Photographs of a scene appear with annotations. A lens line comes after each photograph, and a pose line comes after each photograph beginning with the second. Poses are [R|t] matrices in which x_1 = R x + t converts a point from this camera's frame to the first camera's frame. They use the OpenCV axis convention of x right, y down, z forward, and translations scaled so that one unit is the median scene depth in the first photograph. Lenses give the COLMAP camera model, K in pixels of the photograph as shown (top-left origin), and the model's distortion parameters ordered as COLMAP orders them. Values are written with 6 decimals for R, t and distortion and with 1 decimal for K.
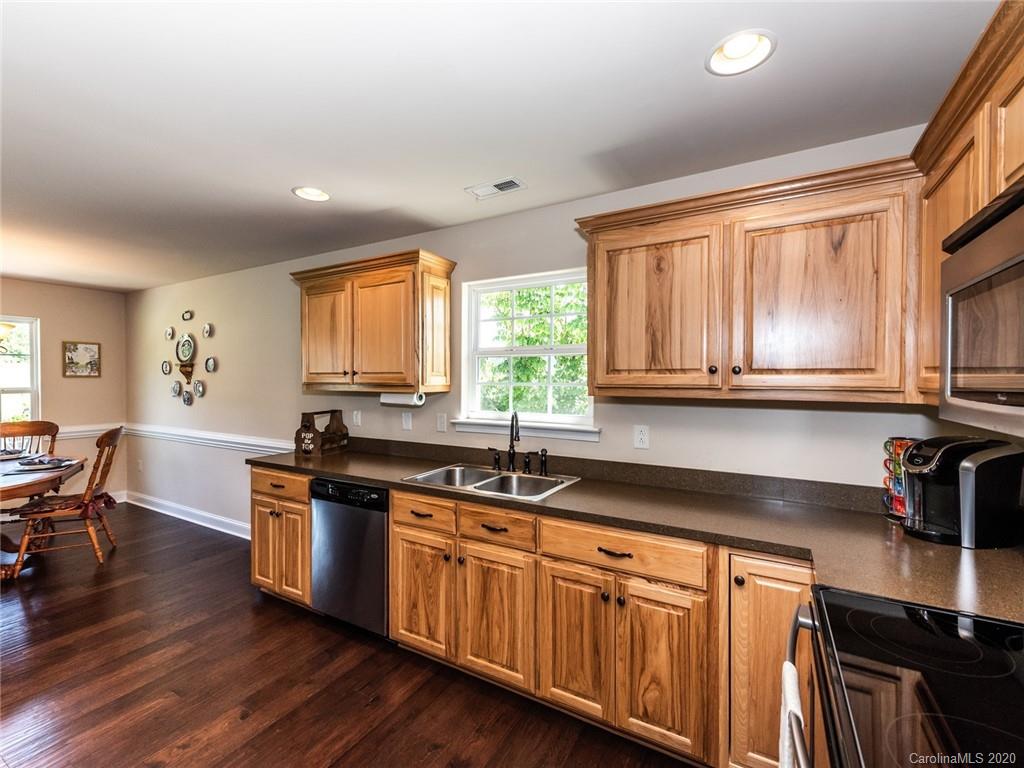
lens RADIAL K [[451.9, 0, 510.9], [0, 451.9, 387.8], [0, 0, 1]] dist [0.009314, -0.000175]
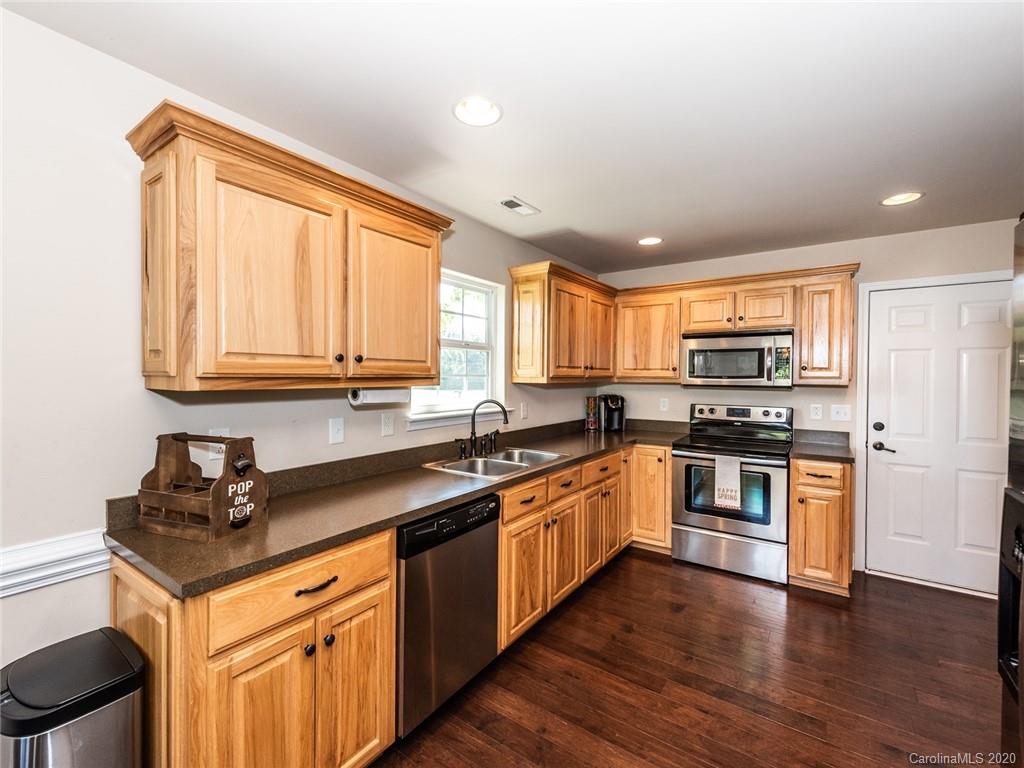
lens RADIAL K [[454.6, 0, 506.6], [0, 454.6, 379.7], [0, 0, 1]] dist [0.010223, -0.000164]
pose [[0.087653, -0.014246, 0.996049, -1.388839], [0.008690, 0.999871, 0.013536, -0.015706], [-0.996113, 0.007470, 0.087765, 1.063748]]
